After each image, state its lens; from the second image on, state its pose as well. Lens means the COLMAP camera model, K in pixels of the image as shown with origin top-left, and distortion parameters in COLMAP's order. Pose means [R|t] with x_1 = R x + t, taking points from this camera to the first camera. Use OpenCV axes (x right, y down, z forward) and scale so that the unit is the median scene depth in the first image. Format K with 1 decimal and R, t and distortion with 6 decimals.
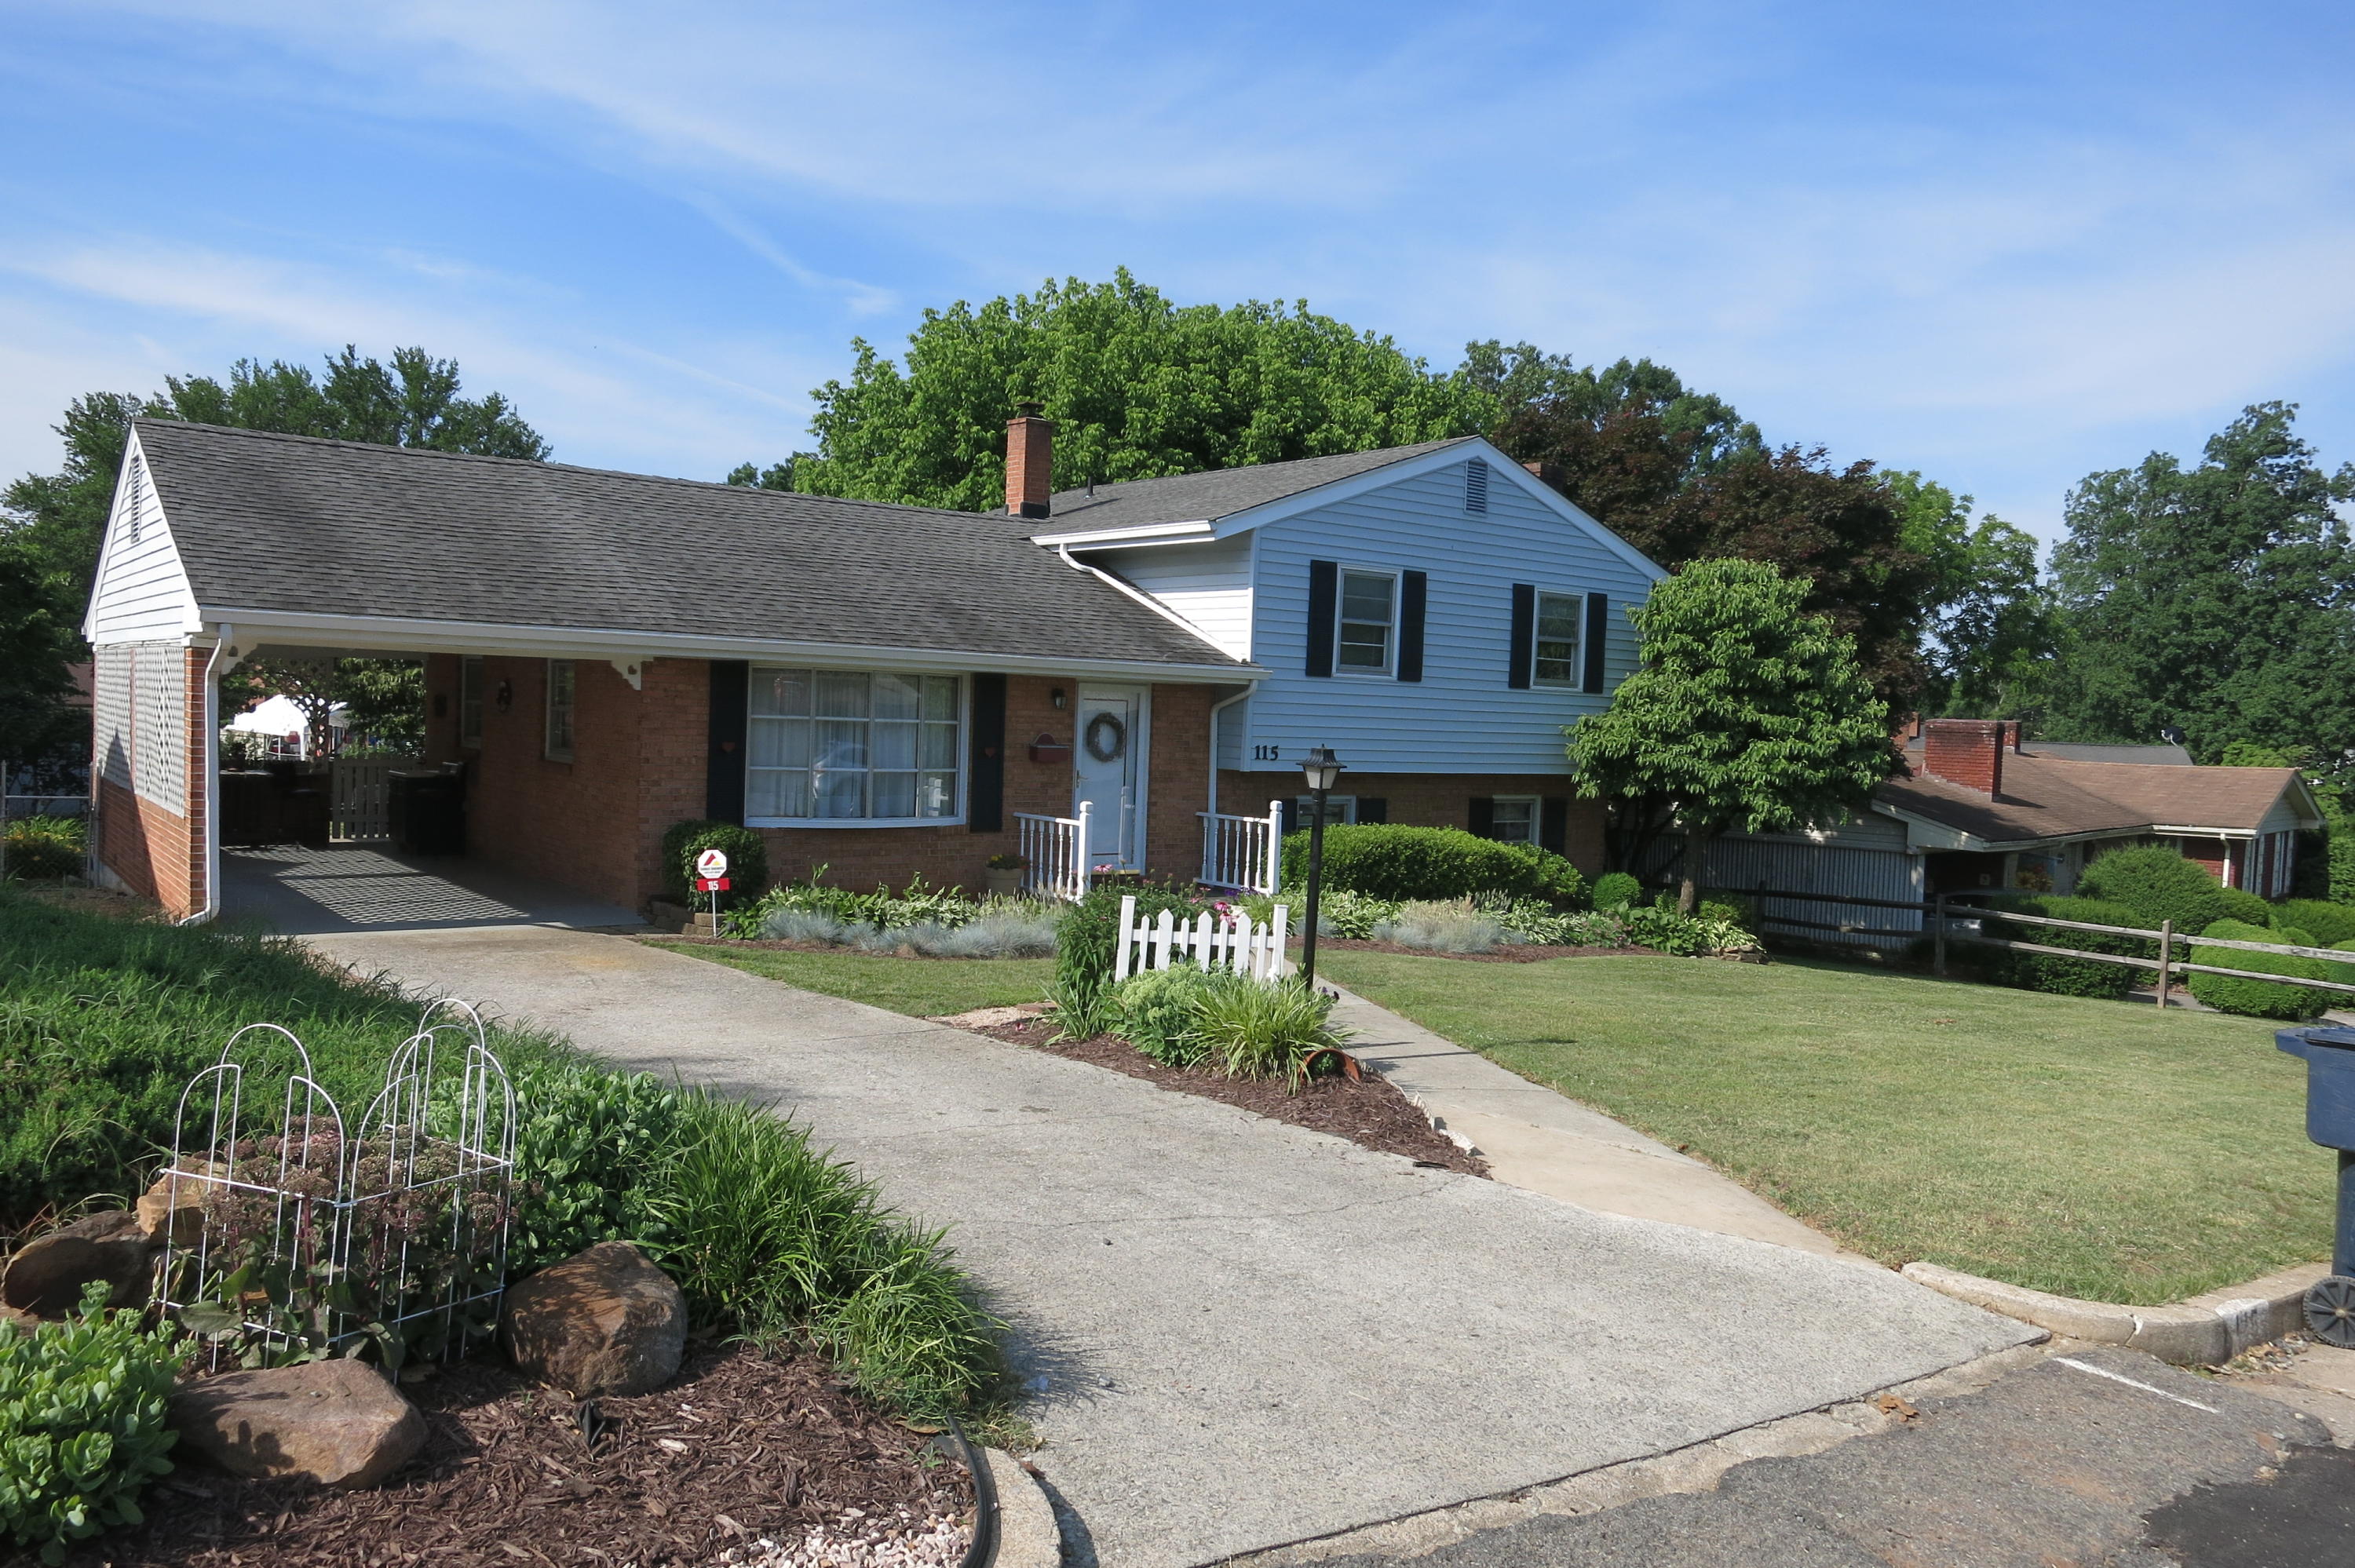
lens RADIAL K [[1699.2, 0, 1176.3], [0, 1699.2, 782.3], [0, 0, 1]] dist [-0.032865, -0.009084]
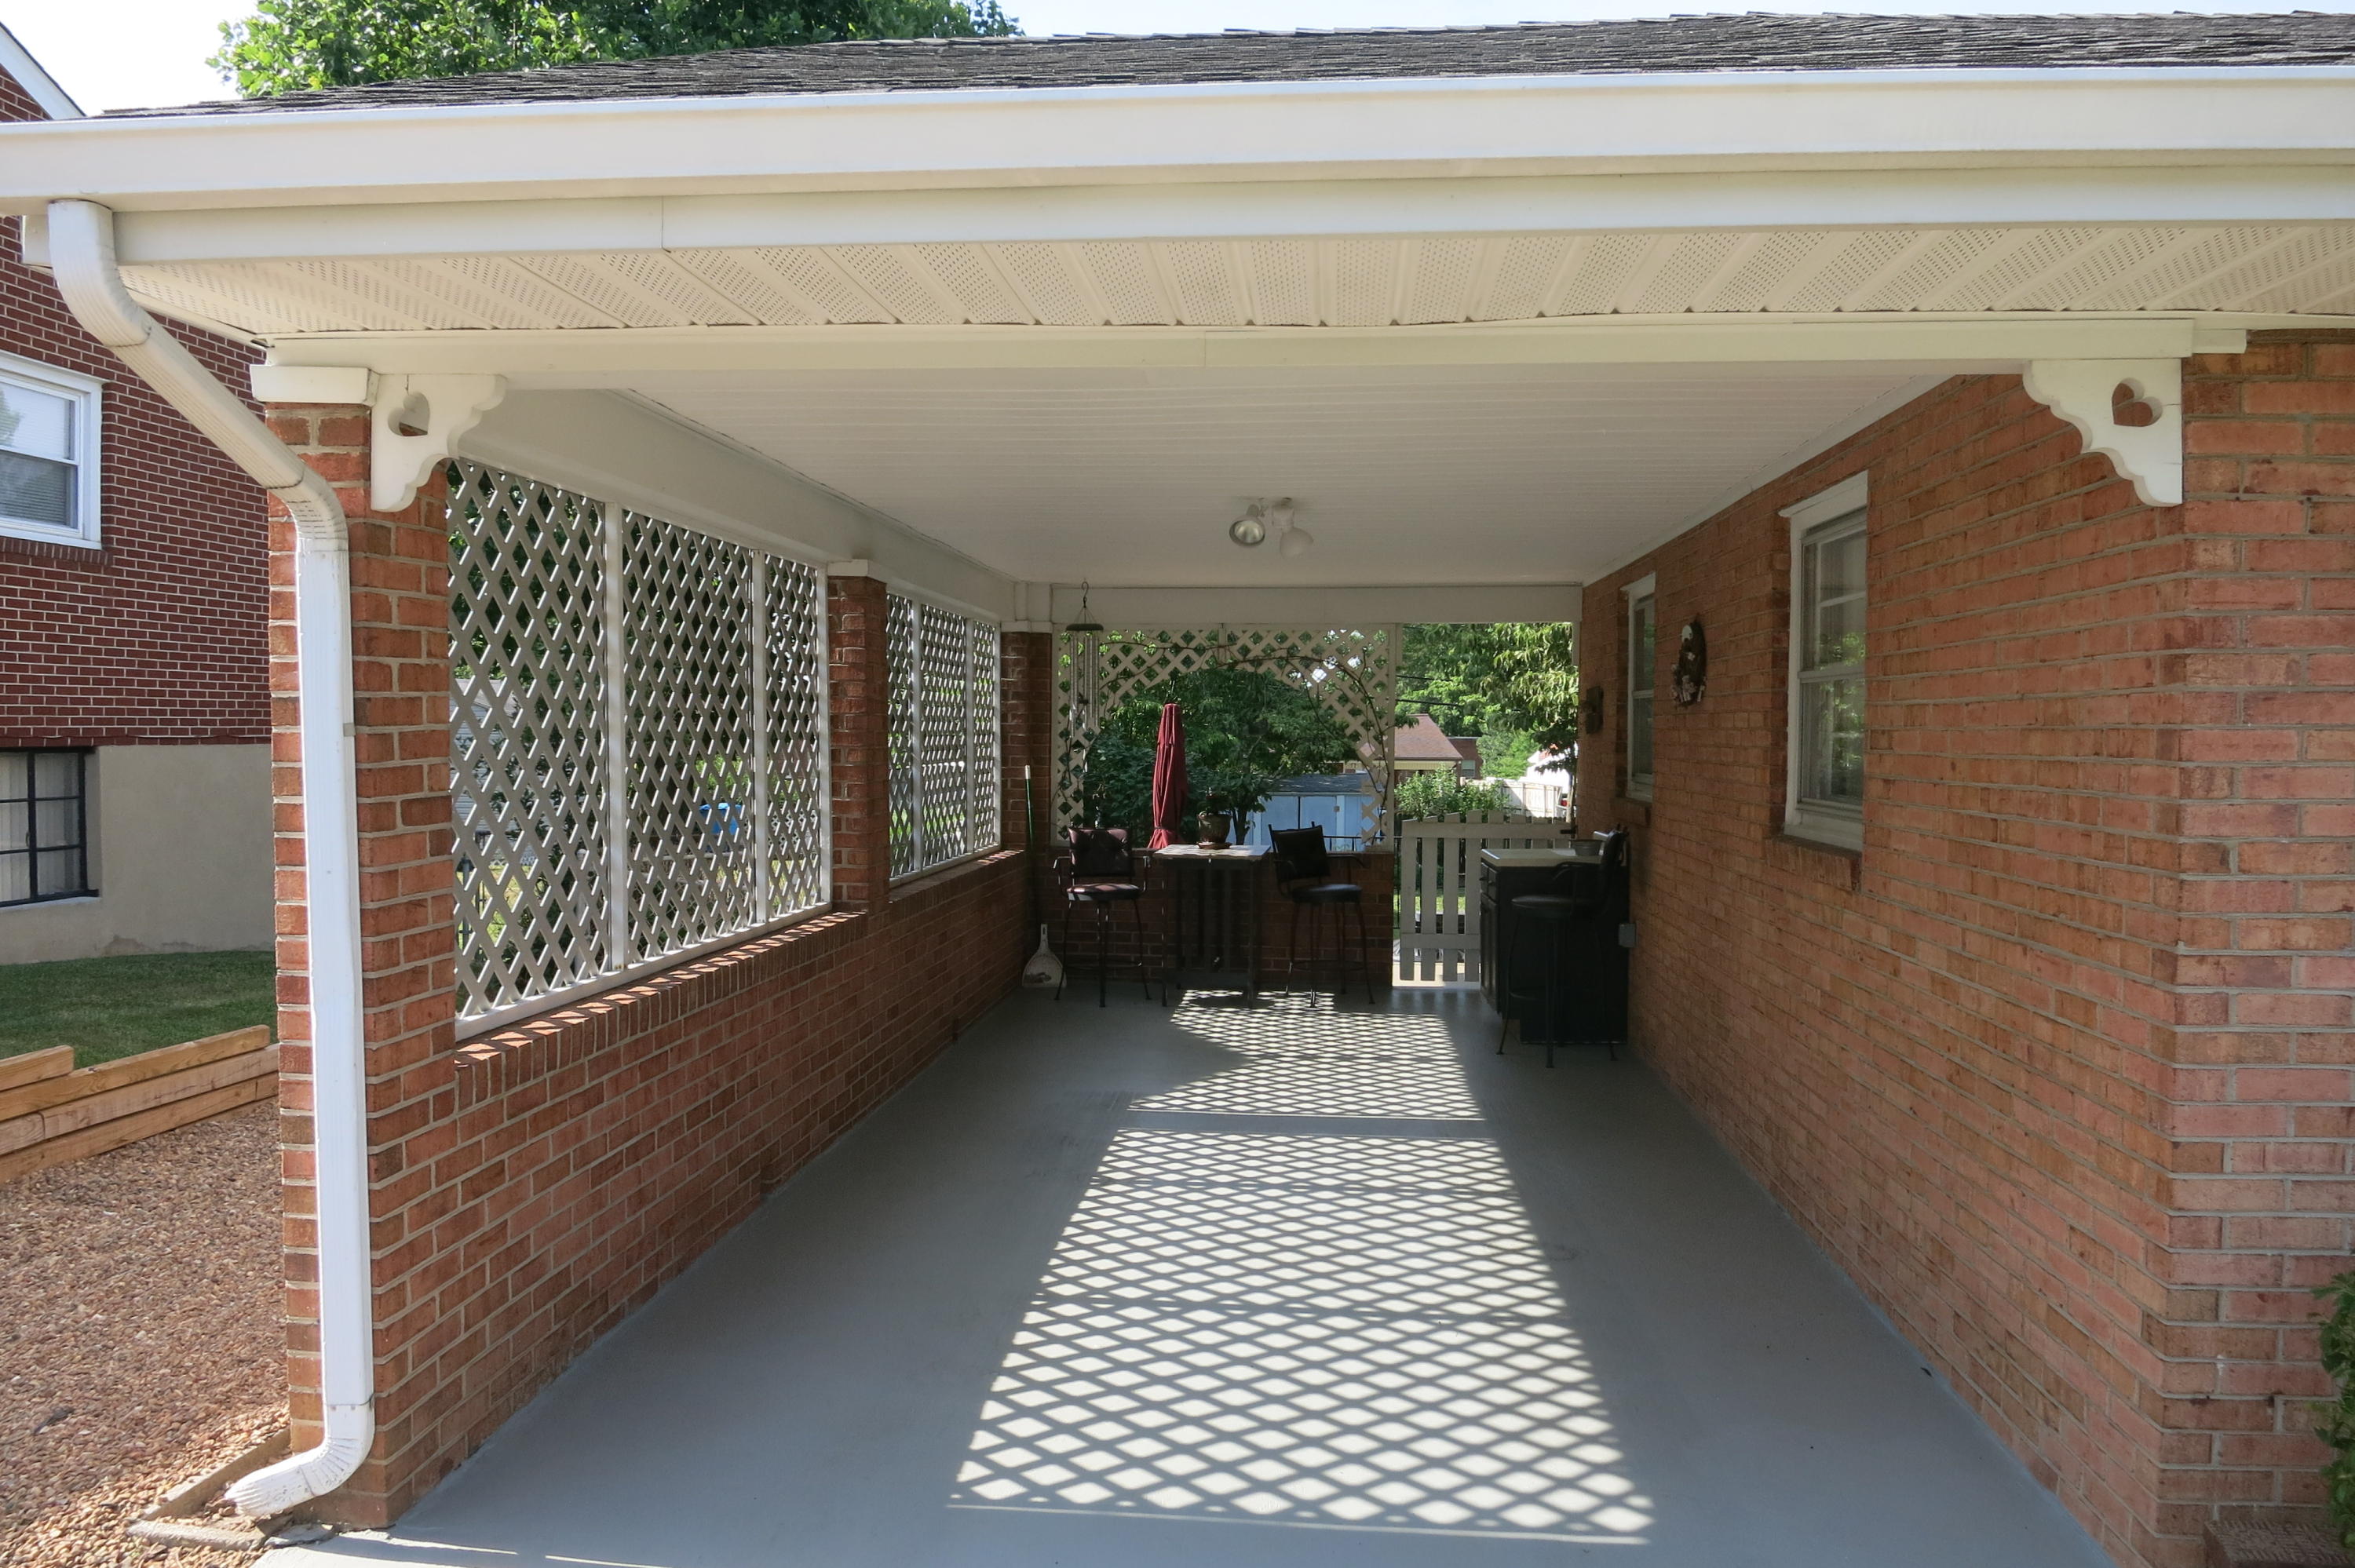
lens RADIAL K [[1699.2, 0, 1175.5], [0, 1699.2, 780.8], [0, 0, 1]] dist [-0.032865, -0.009084]
pose [[0.730440, -0.011551, -0.682879, -0.233808], [-0.010961, 0.999530, -0.028632, -0.012943], [0.682889, 0.028399, 0.729970, 0.676599]]
